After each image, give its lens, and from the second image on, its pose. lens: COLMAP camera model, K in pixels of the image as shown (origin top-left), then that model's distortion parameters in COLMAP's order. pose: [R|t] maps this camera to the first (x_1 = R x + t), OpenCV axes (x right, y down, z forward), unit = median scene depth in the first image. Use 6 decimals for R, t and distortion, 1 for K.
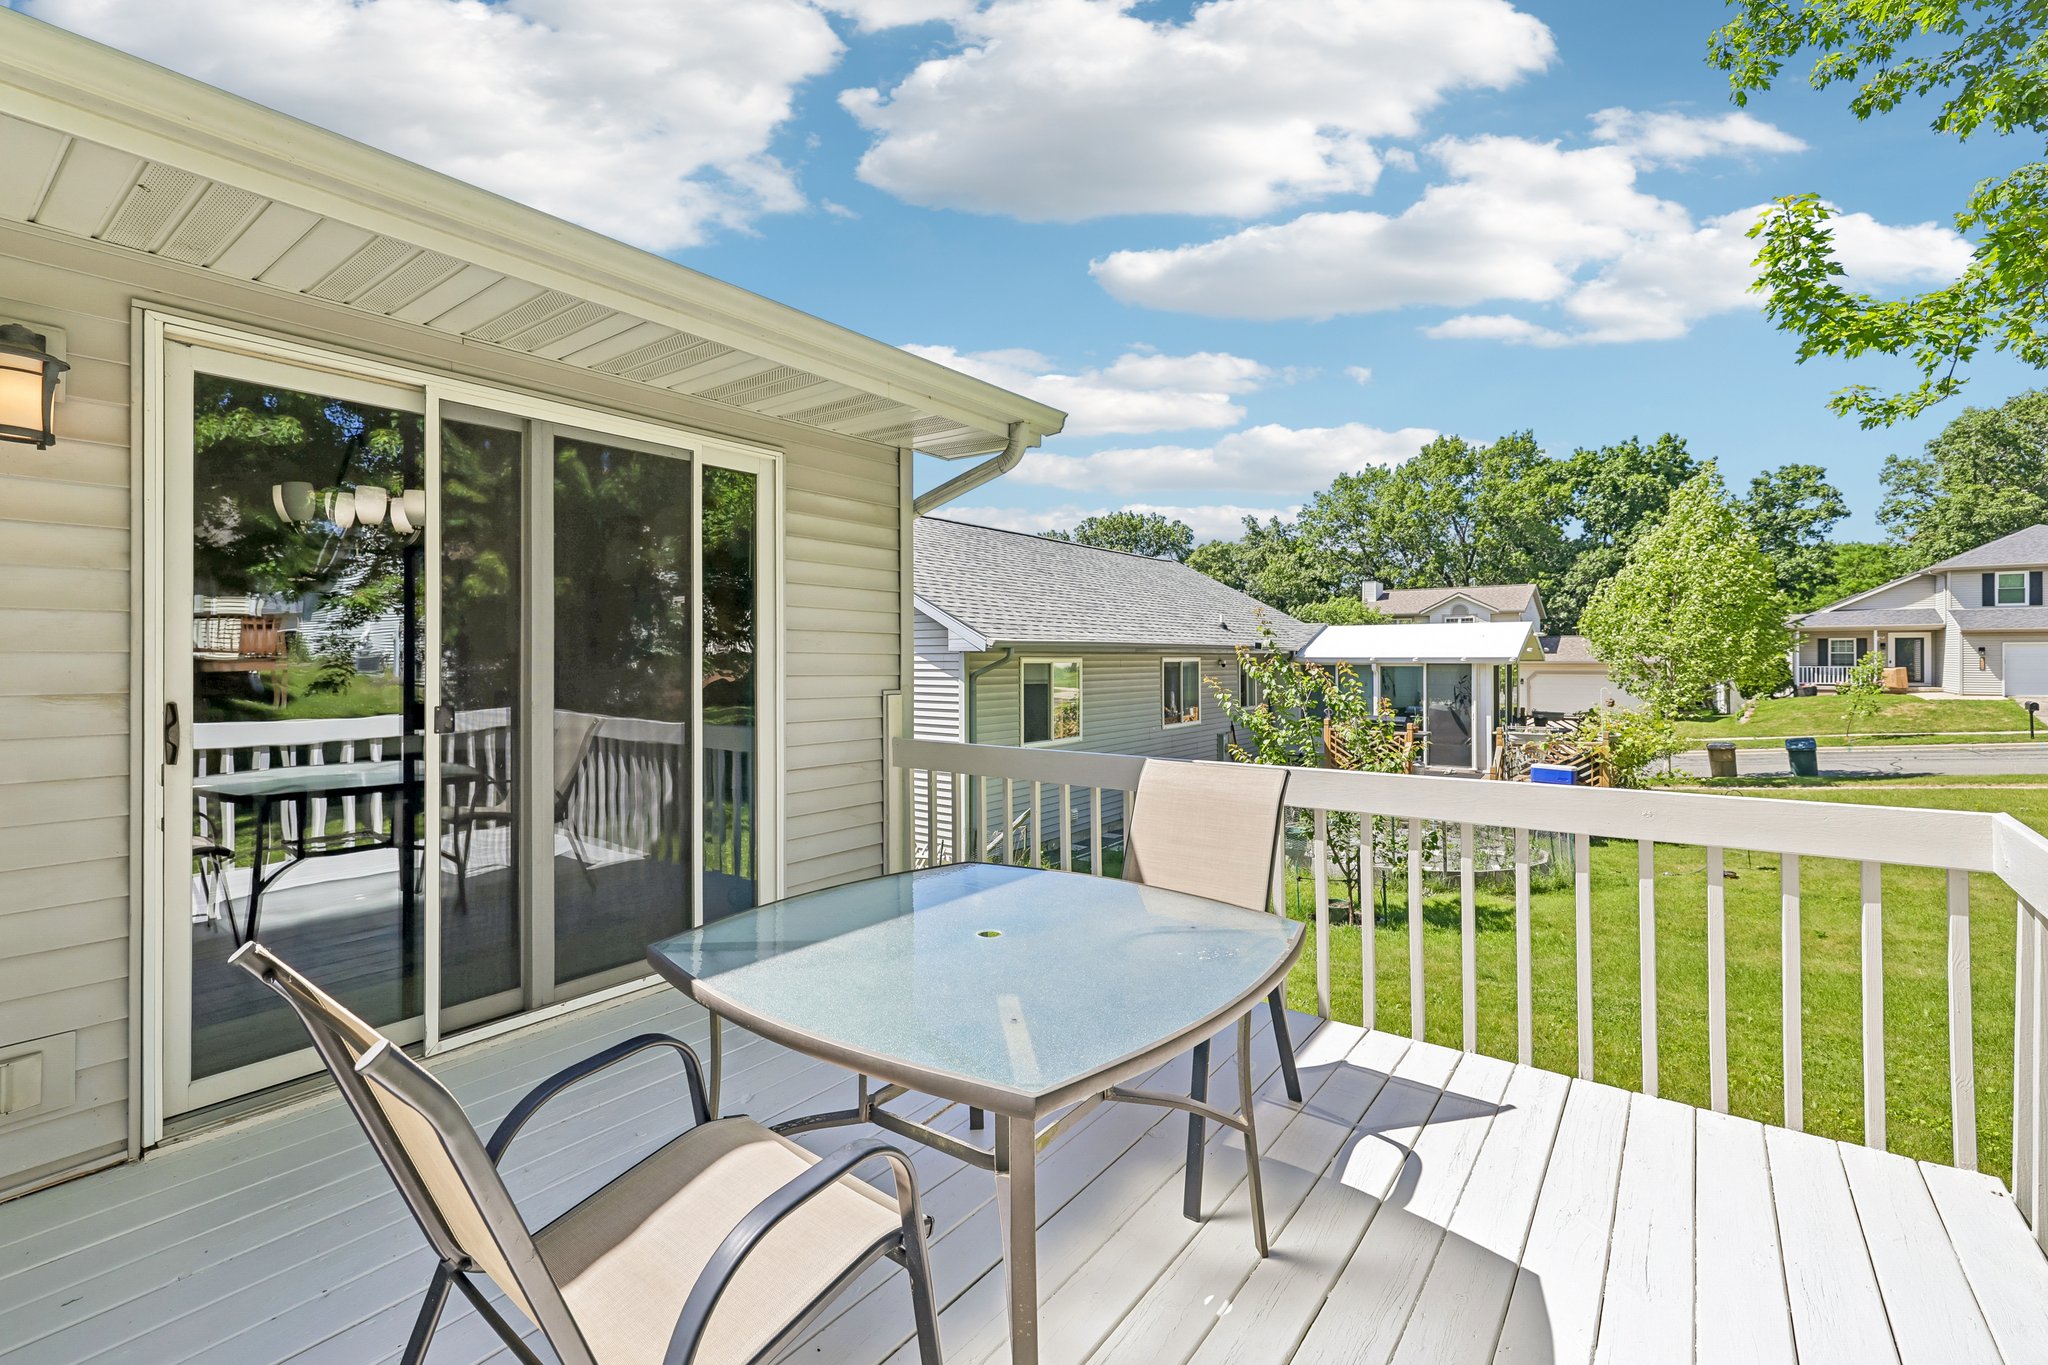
lens RADIAL K [[905.0, 0, 1015.1], [0, 905.0, 649.4], [0, 0, 1]] dist [-0.000367, -0.000042]
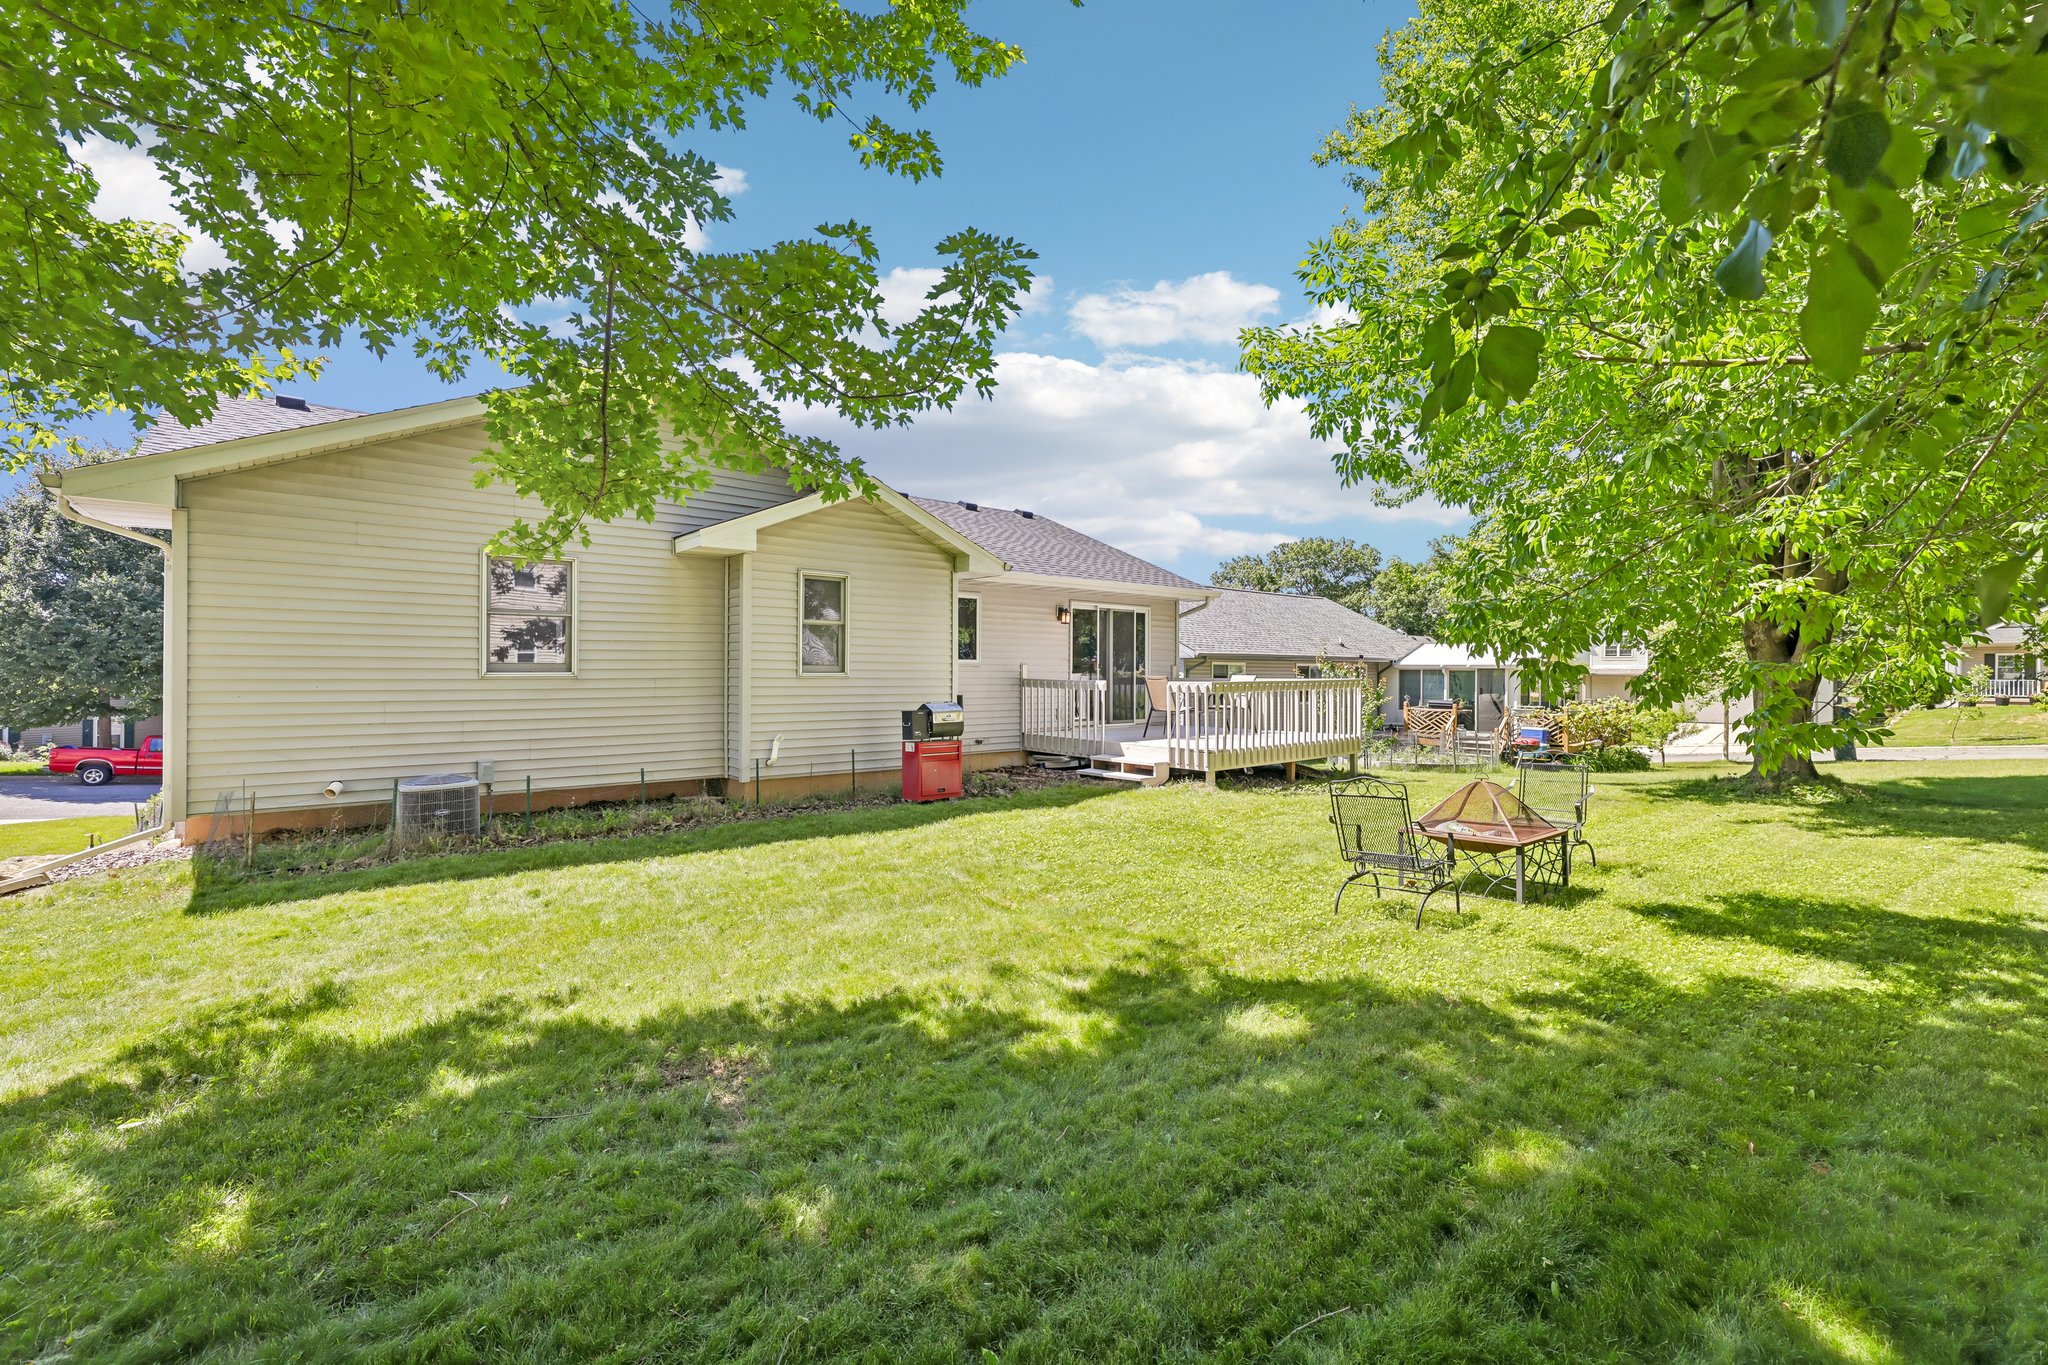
lens RADIAL K [[881.8, 0, 1024.0], [0, 881.8, 682.5], [0, 0, 1]] dist [0.000256, -0.000041]
pose [[0.977888, 0.008019, -0.208976, 0.020890], [-0.003554, 0.999758, 0.021732, 0.036203], [0.209099, -0.020509, 0.977679, -2.557927]]
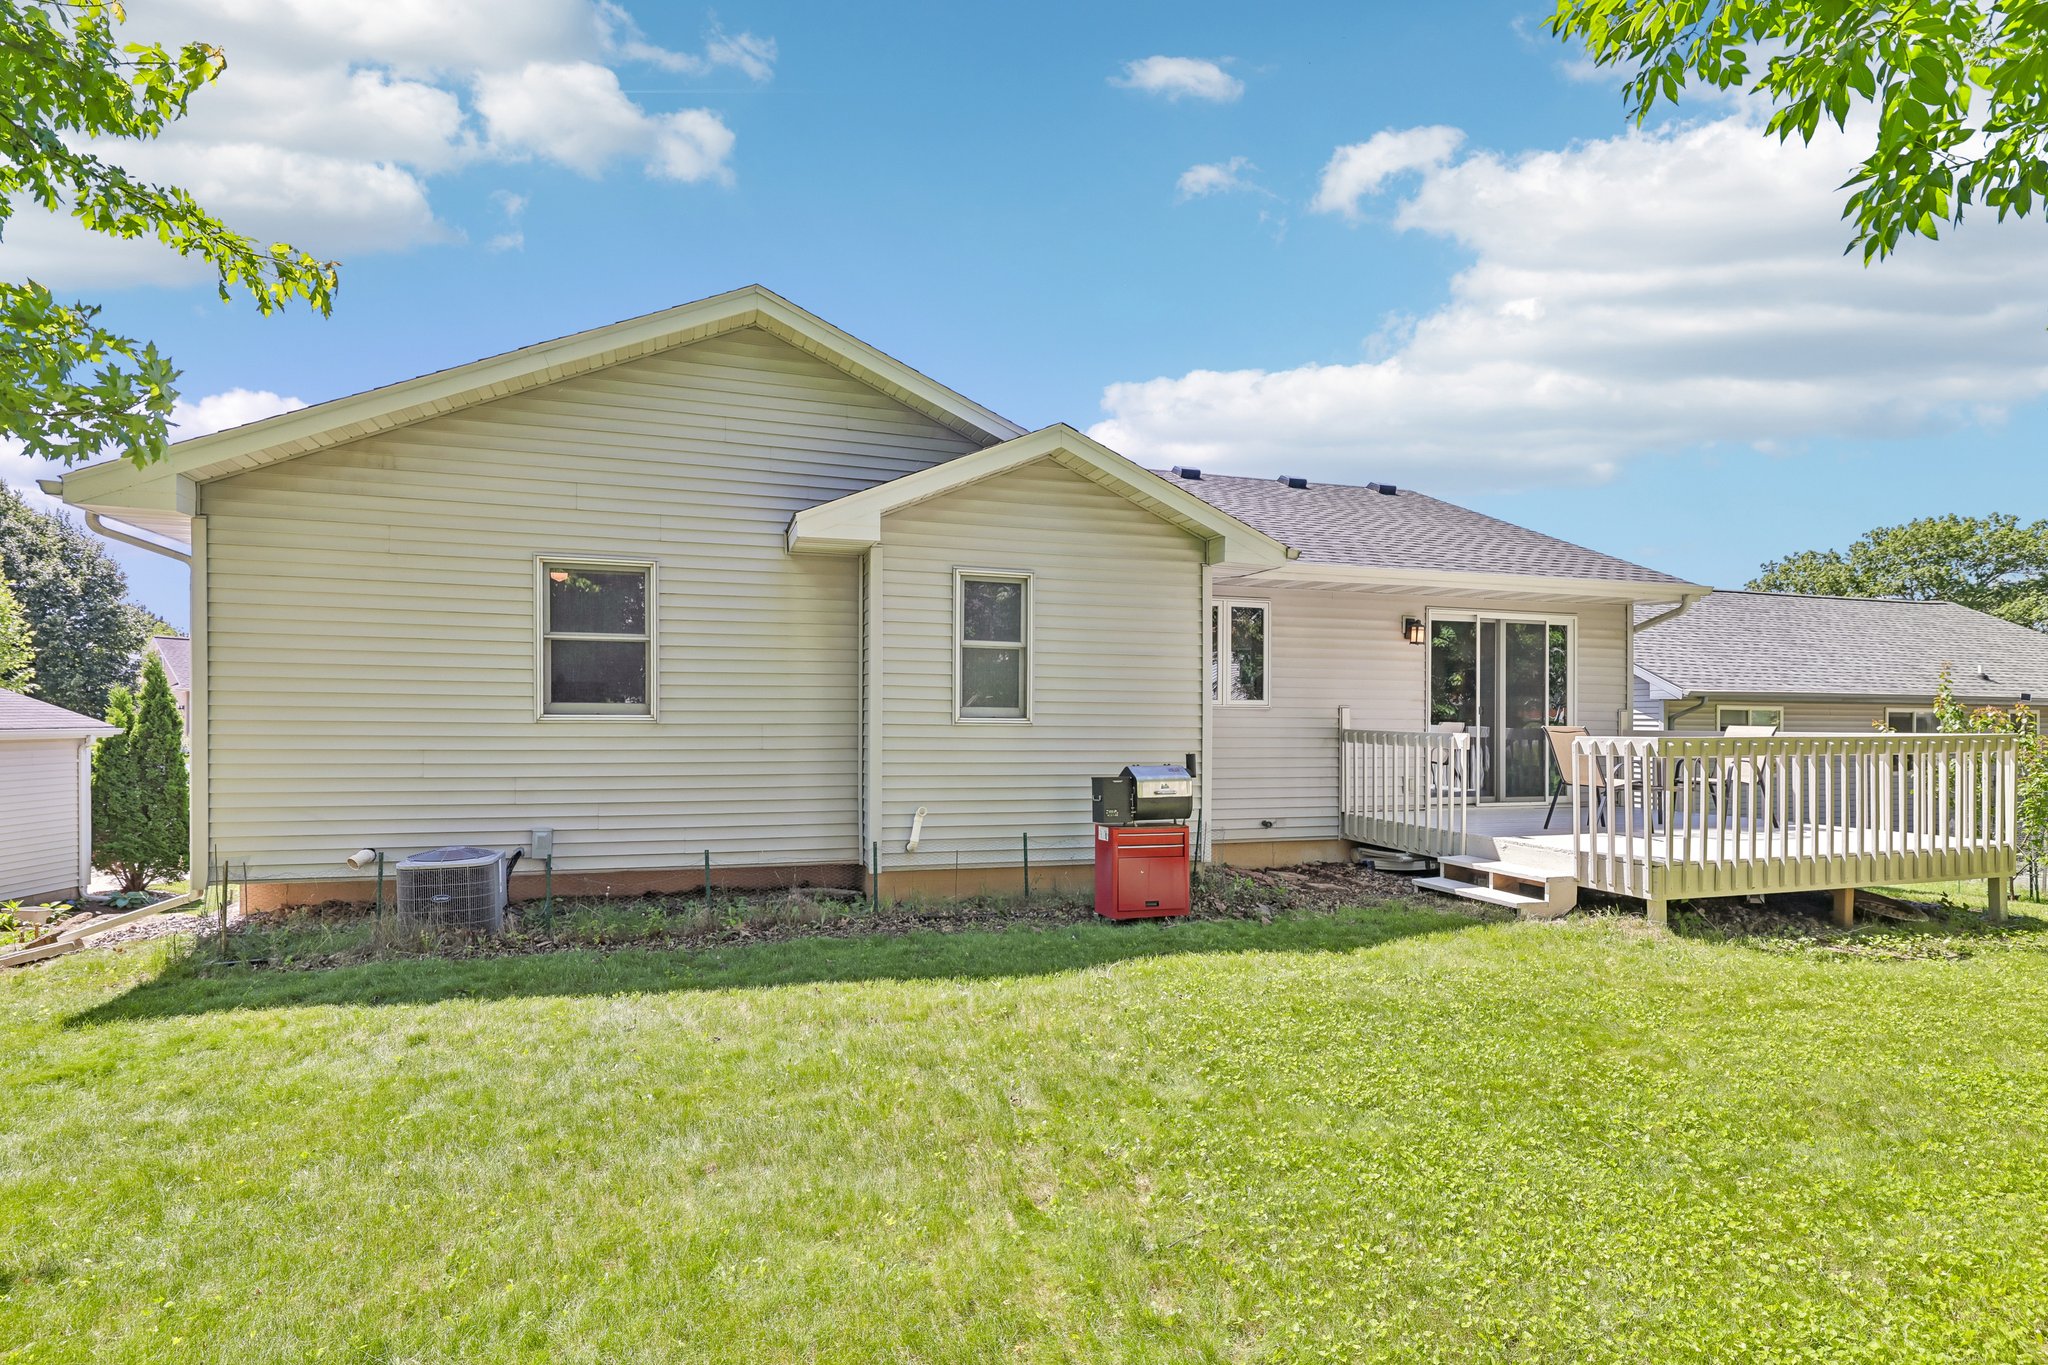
lens RADIAL K [[1051.8, 0, 1023.2], [0, 1051.8, 715.4], [0, 0, 1]] dist [0.002223, 0.001079]
pose [[0.819909, 0.007751, -0.572441, 0.139462], [-0.004469, 0.999965, 0.007138, 0.044244], [0.572476, -0.003294, 0.819915, -1.954910]]
